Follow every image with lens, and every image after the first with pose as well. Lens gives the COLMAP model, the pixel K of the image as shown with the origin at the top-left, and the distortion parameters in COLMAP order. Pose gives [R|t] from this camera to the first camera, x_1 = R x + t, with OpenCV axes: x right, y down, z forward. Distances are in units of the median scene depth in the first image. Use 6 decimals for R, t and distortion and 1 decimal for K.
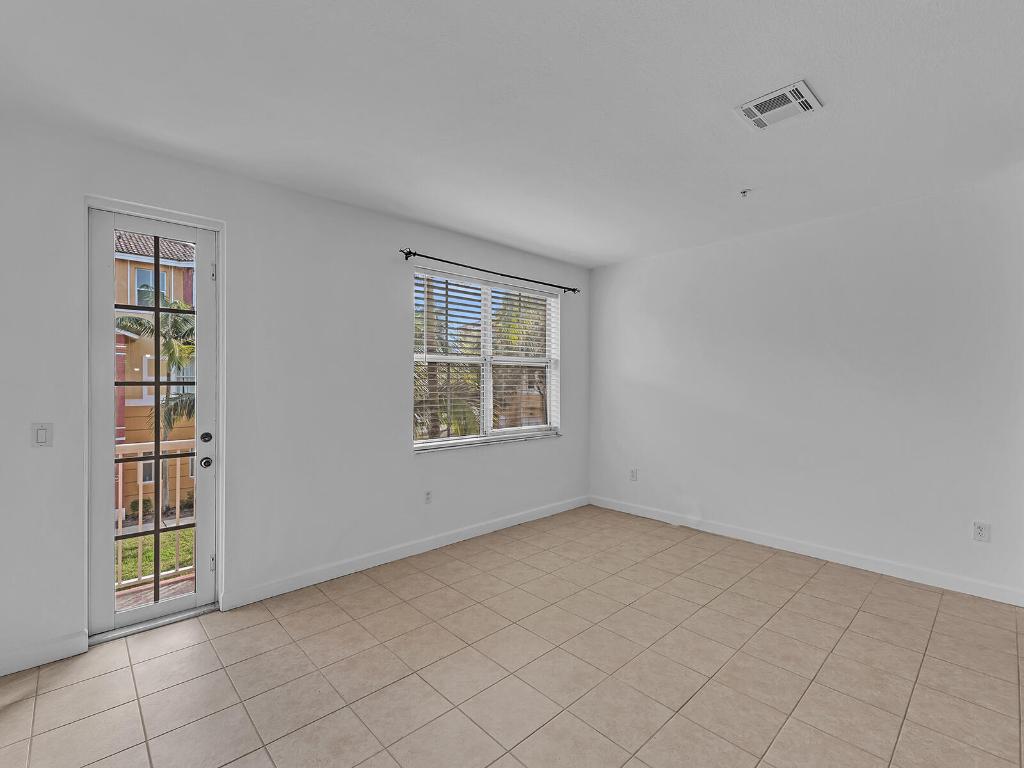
lens RADIAL K [[460.2, 0, 515.7], [0, 460.2, 386.3], [0, 0, 1]] dist [0.002859, -0.000256]
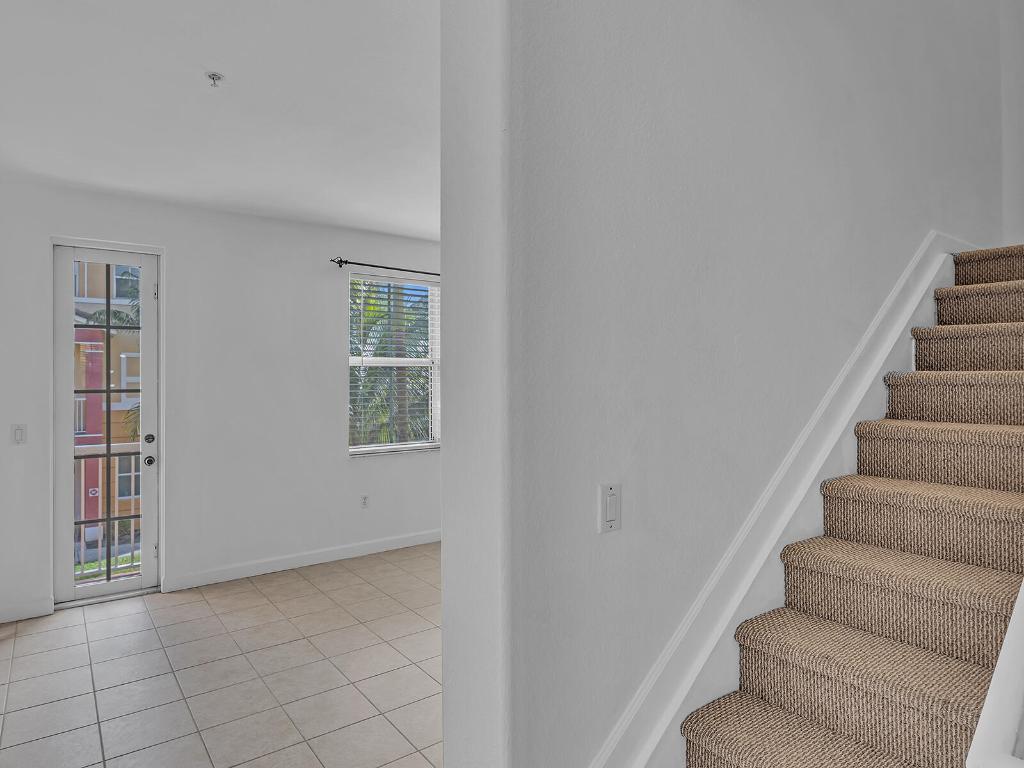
lens RADIAL K [[602.2, 0, 509.3], [0, 602.2, 382.6], [0, 0, 1]] dist [0.012655, -0.005174]
pose [[0.993719, -0.002911, -0.111863, 0.367848], [0.002887, 0.999996, -0.000380, -0.023941], [0.111864, 0.000055, 0.993724, -0.371601]]
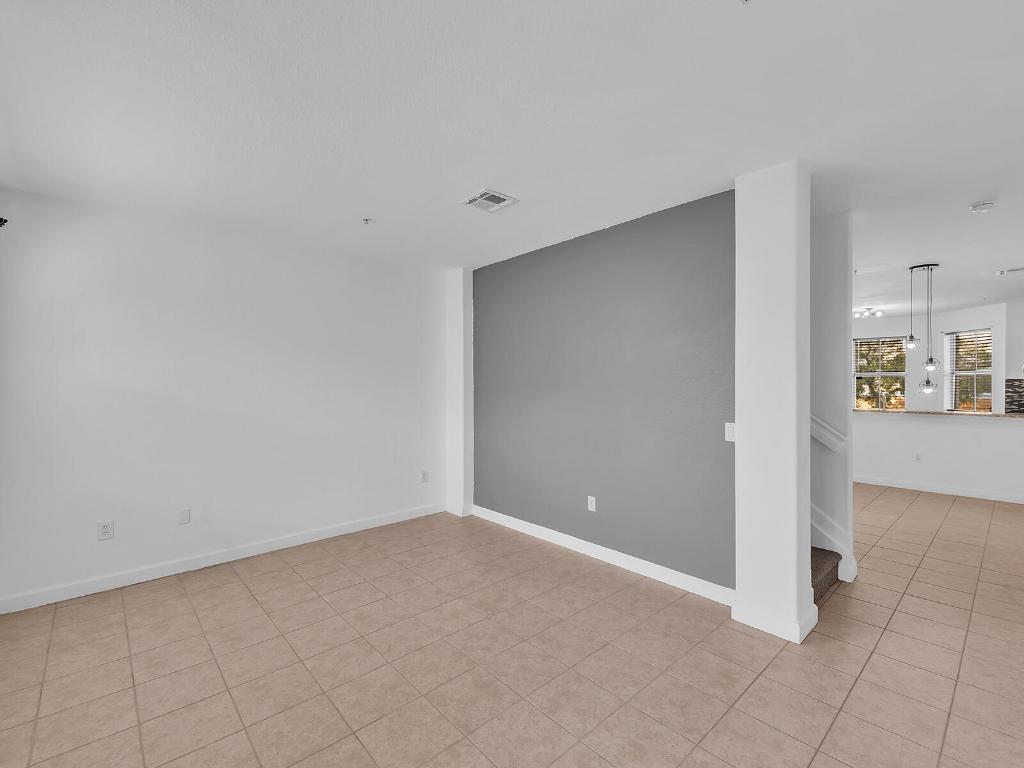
lens RADIAL K [[460.2, 0, 509.7], [0, 460.2, 380.7], [0, 0, 1]] dist [0.002859, -0.000256]
pose [[0.021358, -0.002560, 0.999769, -0.613596], [0.012216, 0.999923, 0.002299, -0.024747], [-0.999697, 0.012164, 0.021388, 0.638468]]
